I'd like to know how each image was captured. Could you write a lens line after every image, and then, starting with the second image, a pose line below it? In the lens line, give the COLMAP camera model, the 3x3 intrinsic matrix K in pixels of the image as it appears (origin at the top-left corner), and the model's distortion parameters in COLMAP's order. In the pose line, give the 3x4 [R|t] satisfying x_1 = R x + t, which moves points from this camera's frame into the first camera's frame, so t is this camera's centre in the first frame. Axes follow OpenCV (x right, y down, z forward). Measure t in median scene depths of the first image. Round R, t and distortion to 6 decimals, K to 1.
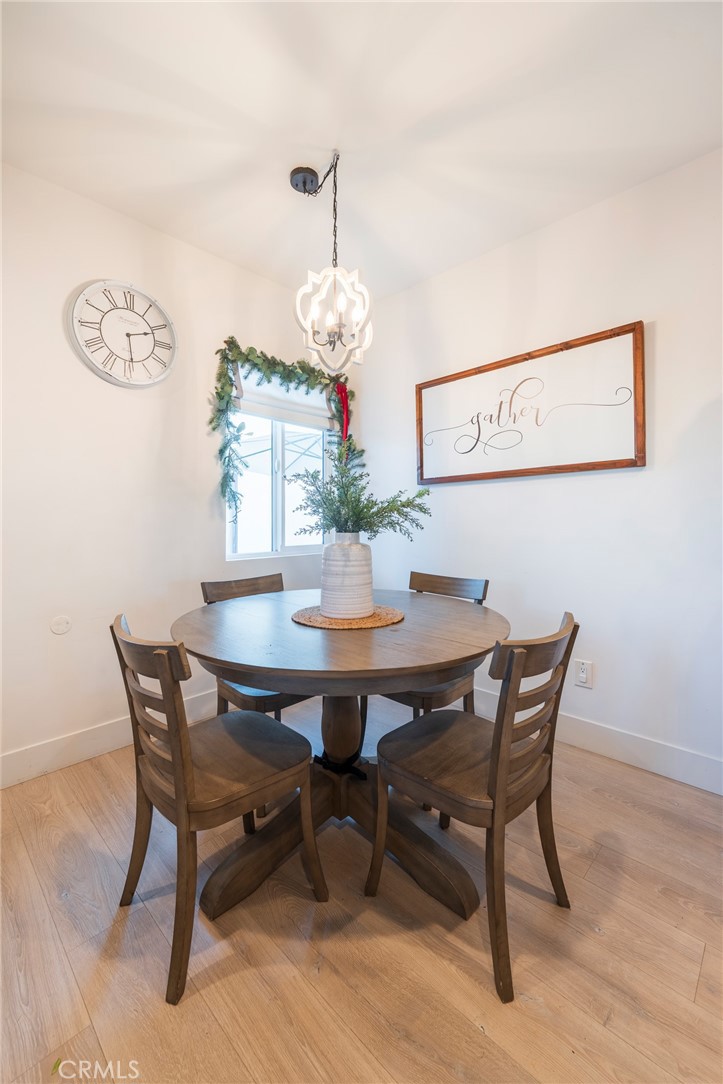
lens RADIAL K [[452.6, 0, 362.9], [0, 452.6, 521.8], [0, 0, 1]] dist [0.000246, 0.000052]
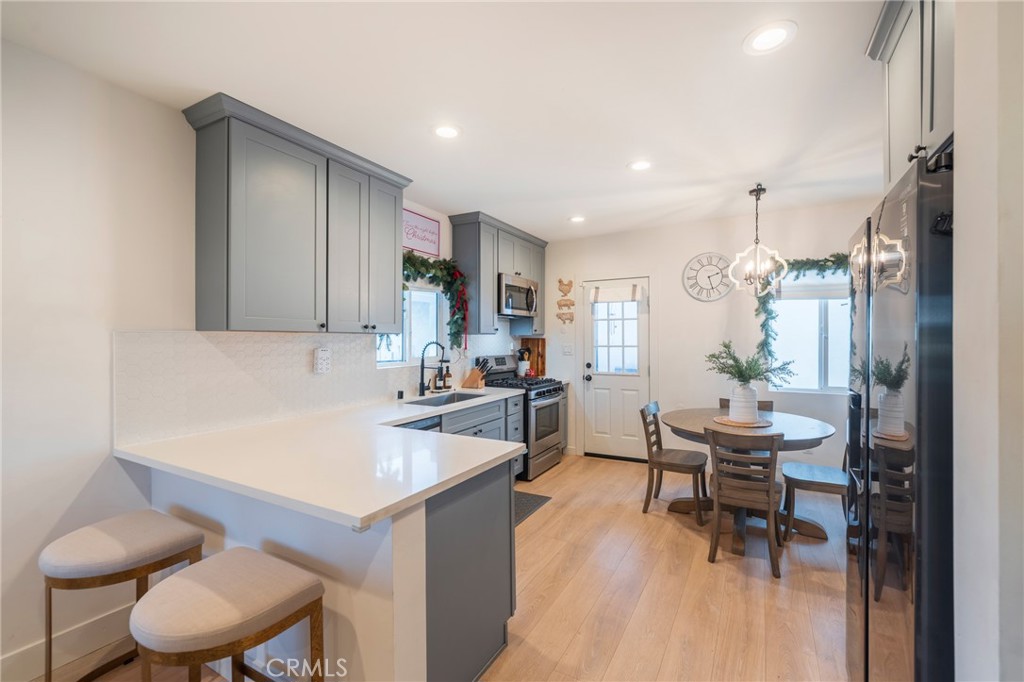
lens RADIAL K [[437.9, 0, 512.0], [0, 437.9, 341.0], [0, 0, 1]] dist [0.000081, 0.000021]
pose [[0.232258, 0.007926, -0.972622, 1.319305], [-0.001719, 0.999969, 0.007738, -0.137215], [0.972653, -0.000126, 0.232265, -0.381736]]
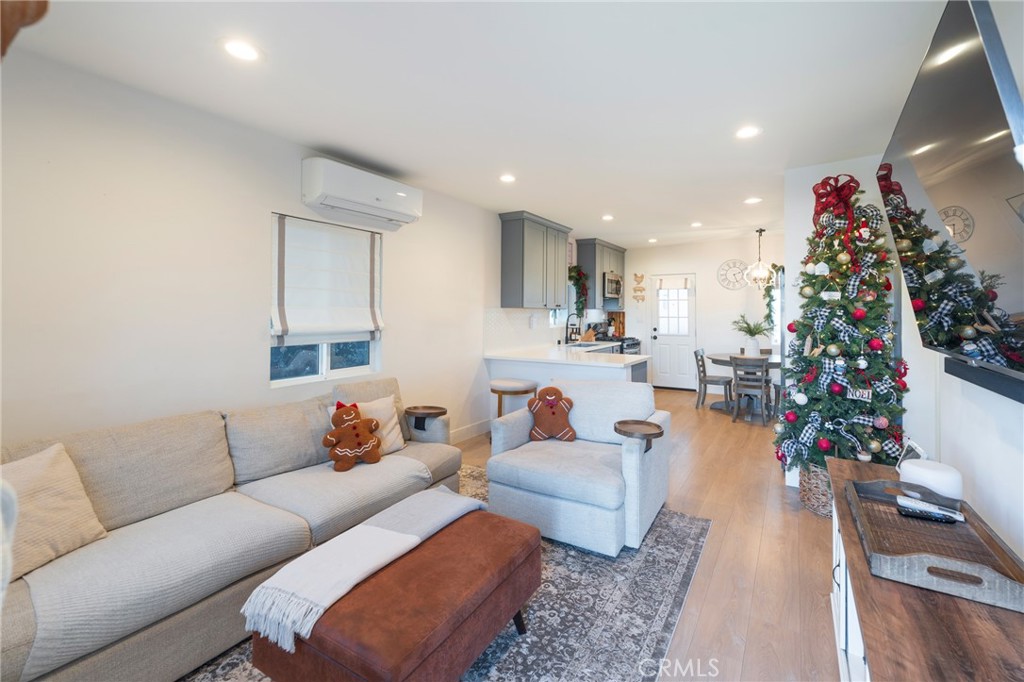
lens RADIAL K [[427.5, 0, 512.1], [0, 427.5, 304.2], [0, 0, 1]] dist [0.000246, 0.000052]
pose [[0.163424, -0.012340, -0.986479, 2.520622], [-0.006653, 0.999885, -0.013610, -0.141932], [0.986534, 0.008788, 0.163323, -1.242433]]
